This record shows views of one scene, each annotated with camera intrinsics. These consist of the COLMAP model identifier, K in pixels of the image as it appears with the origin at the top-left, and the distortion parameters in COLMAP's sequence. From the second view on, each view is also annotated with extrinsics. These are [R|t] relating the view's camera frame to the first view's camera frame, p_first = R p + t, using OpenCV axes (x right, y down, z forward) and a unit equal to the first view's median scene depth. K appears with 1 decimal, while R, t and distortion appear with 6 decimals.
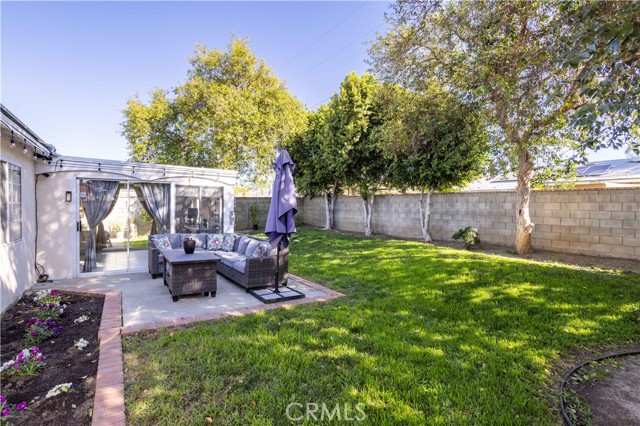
lens RADIAL K [[324.2, 0, 320.0], [0, 324.2, 210.1], [0, 0, 1]] dist [-0.003805, 0.000790]
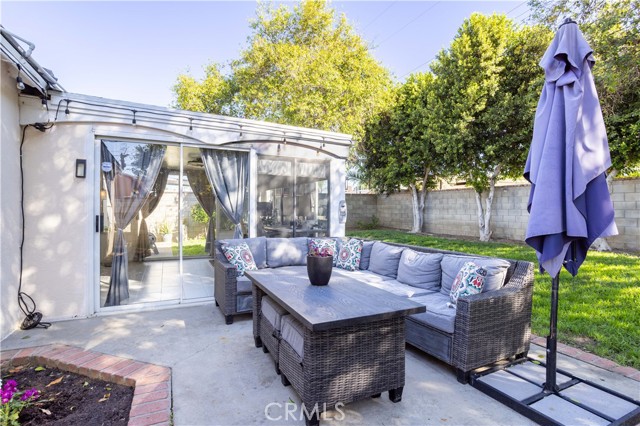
lens RADIAL K [[316.1, 0, 320.0], [0, 316.1, 213.0], [0, 0, 1]] dist [-0.058791, 0.032228]
pose [[0.994870, -0.001550, -0.101154, -0.179996], [0.001060, 0.999987, -0.004893, 0.020617], [0.101161, 0.004760, 0.994859, 0.293131]]
